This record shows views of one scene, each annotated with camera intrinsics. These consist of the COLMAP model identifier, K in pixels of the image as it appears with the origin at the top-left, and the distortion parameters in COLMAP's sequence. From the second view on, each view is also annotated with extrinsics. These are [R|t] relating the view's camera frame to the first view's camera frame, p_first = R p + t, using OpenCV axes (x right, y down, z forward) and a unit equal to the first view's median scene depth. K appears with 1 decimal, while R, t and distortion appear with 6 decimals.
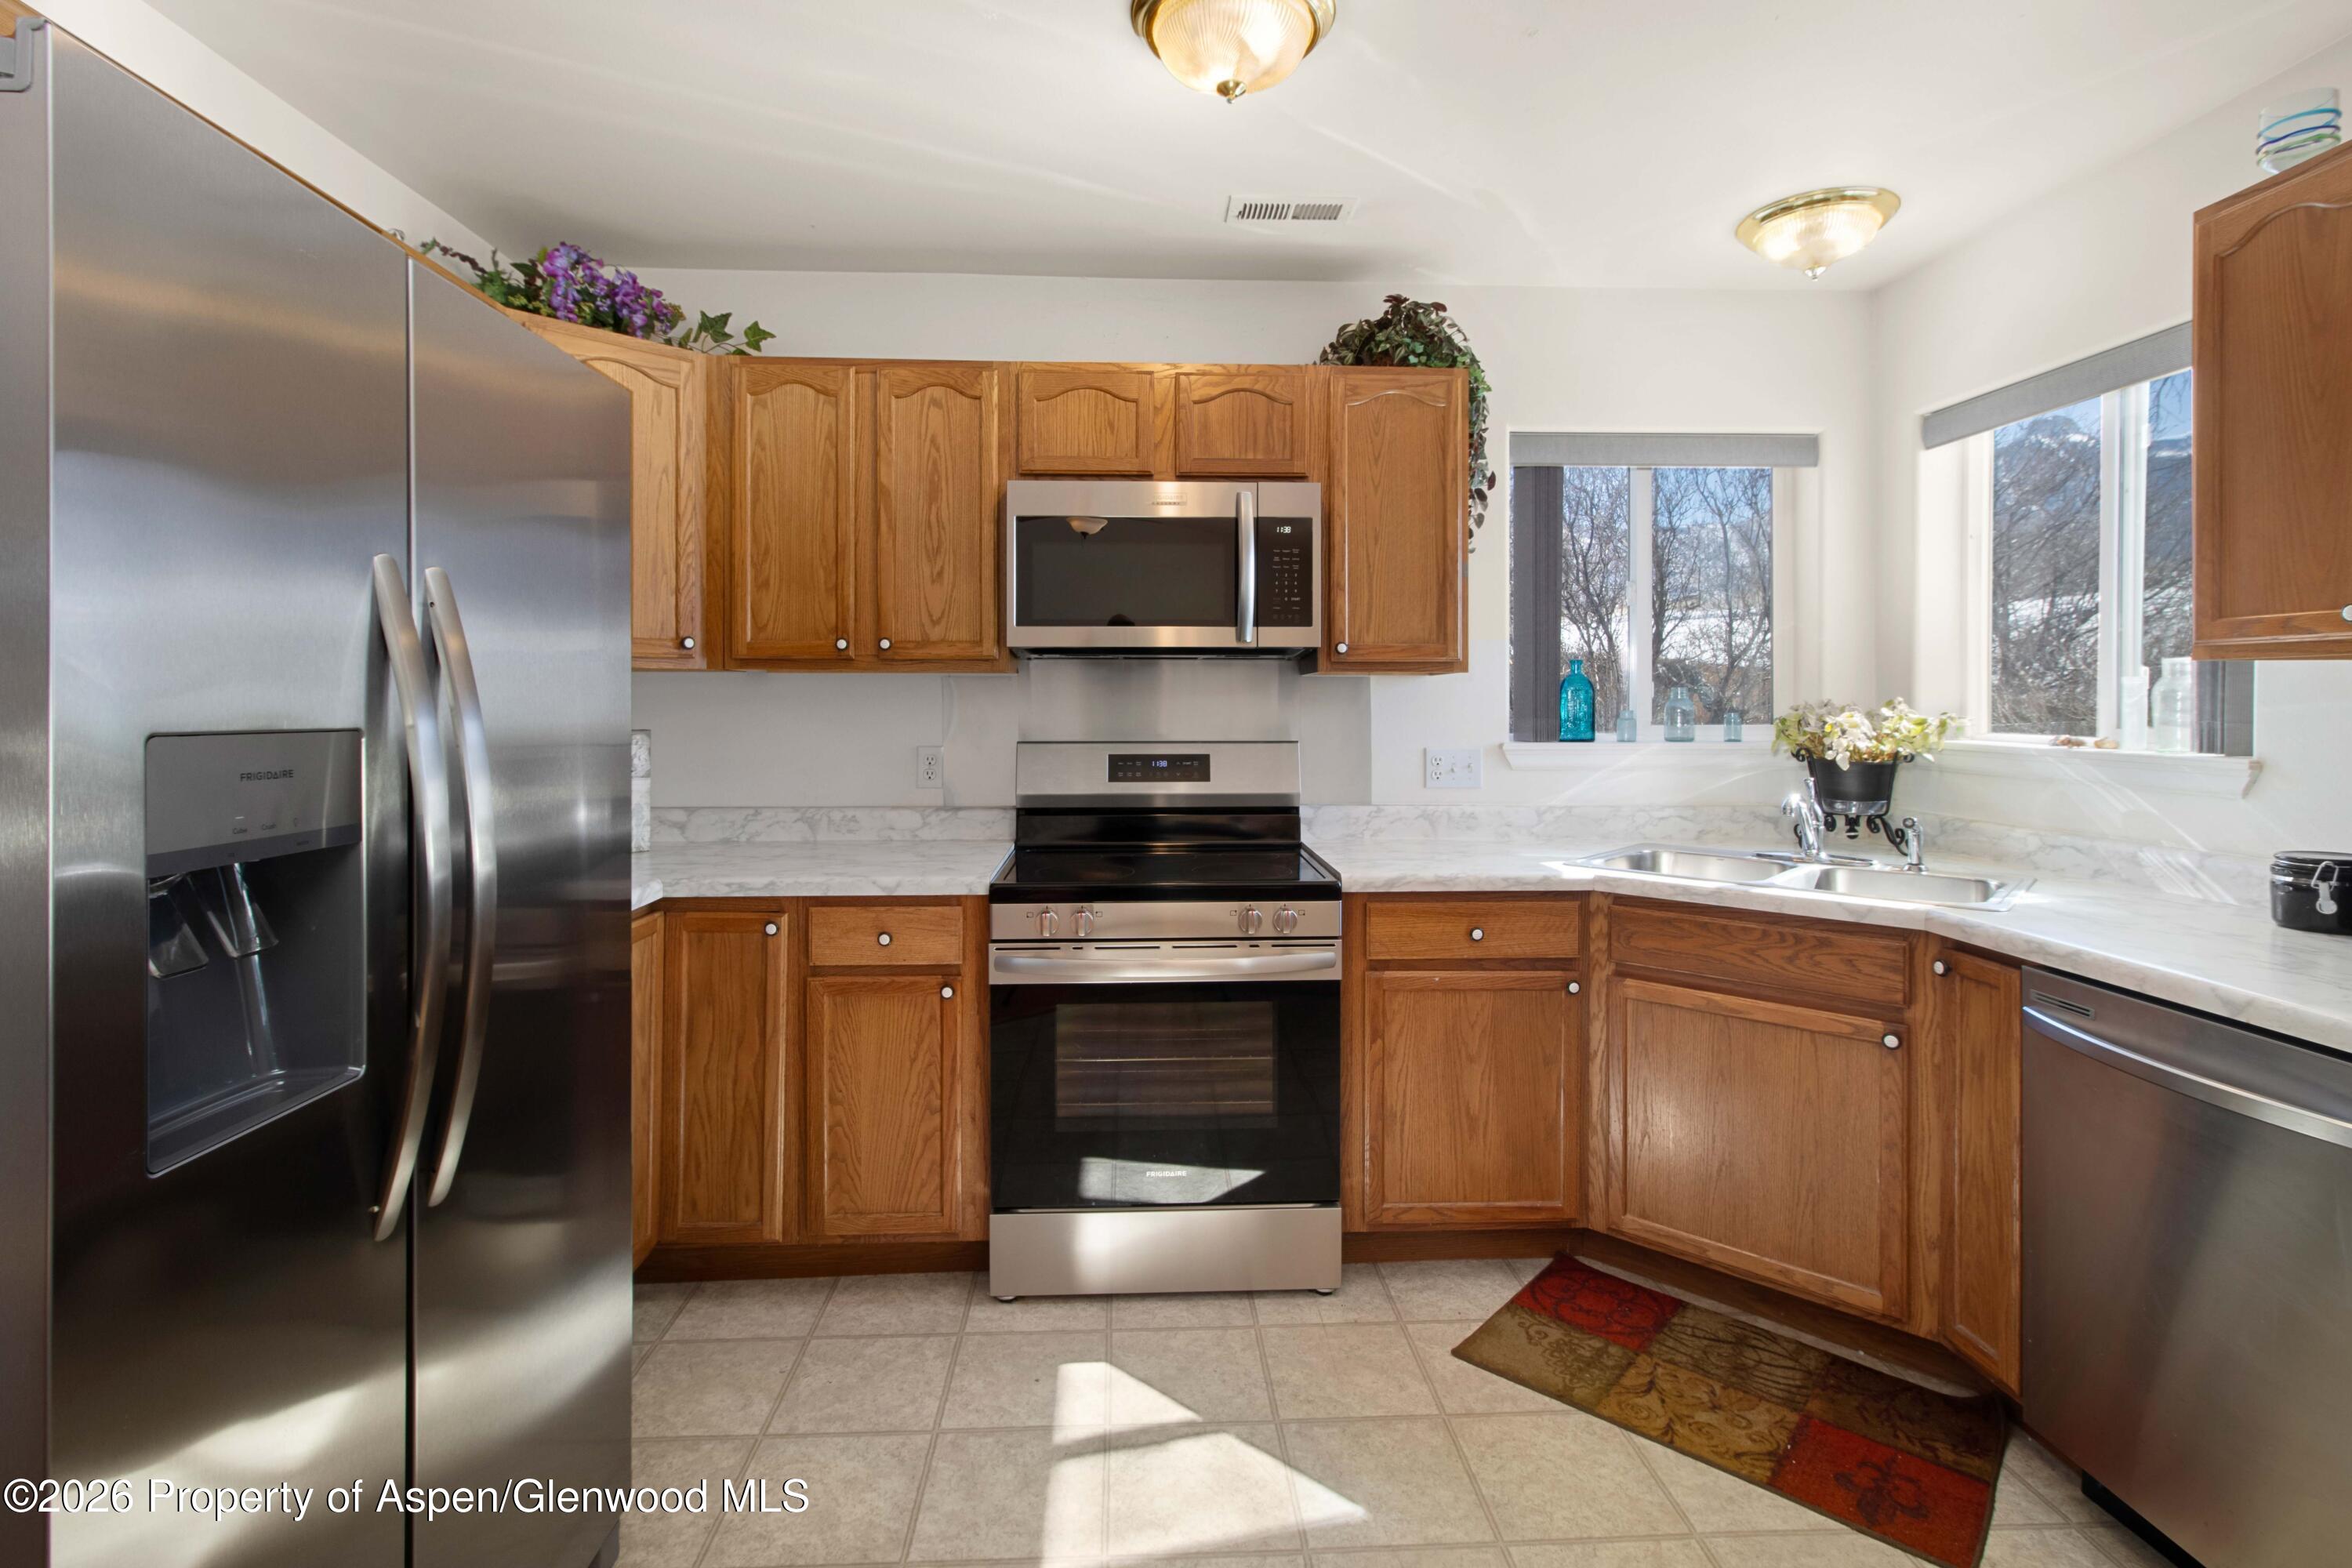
lens RADIAL K [[1138.2, 0, 1178.1], [0, 1138.2, 723.9], [0, 0, 1]] dist [0.002481, 0.000204]
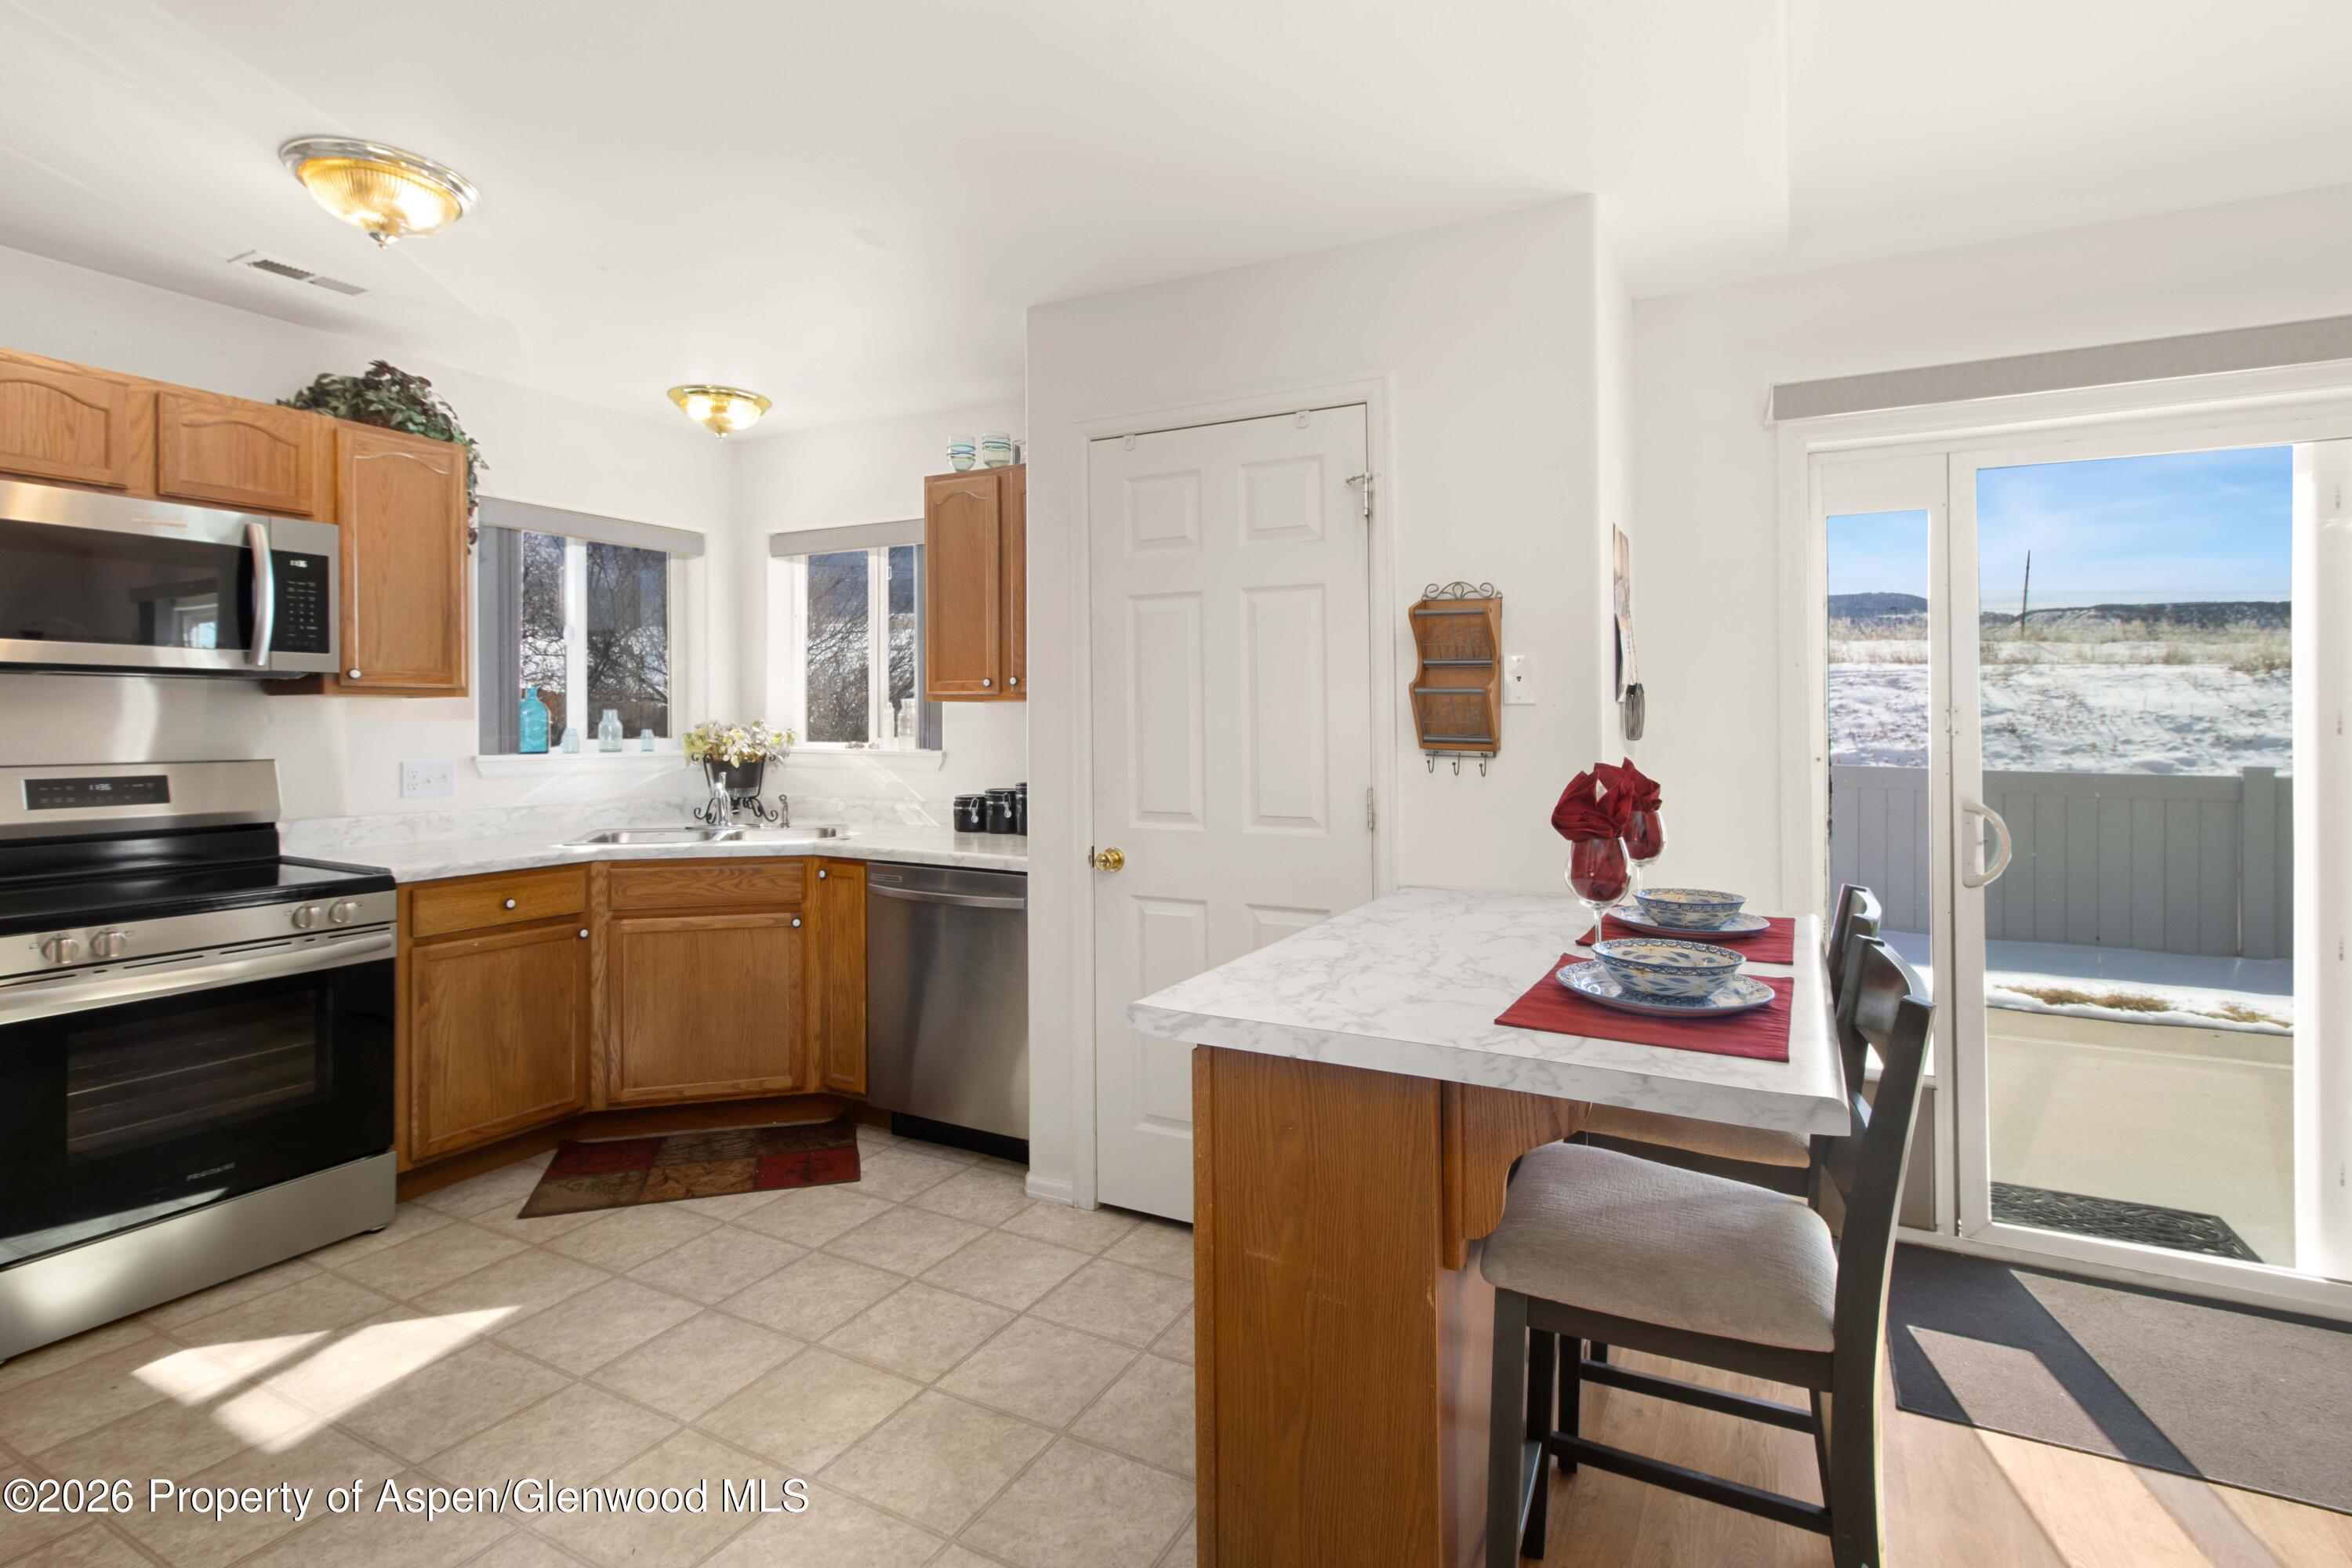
lens RADIAL K [[1118.6, 0, 1174.0], [0, 1118.6, 711.3], [0, 0, 1]] dist [0.001484, 0.000253]
pose [[0.522027, 0.008629, 0.852885, -0.419567], [0.014185, 0.999723, -0.018797, 0.002936], [-0.852811, 0.021910, 0.521760, -0.295471]]
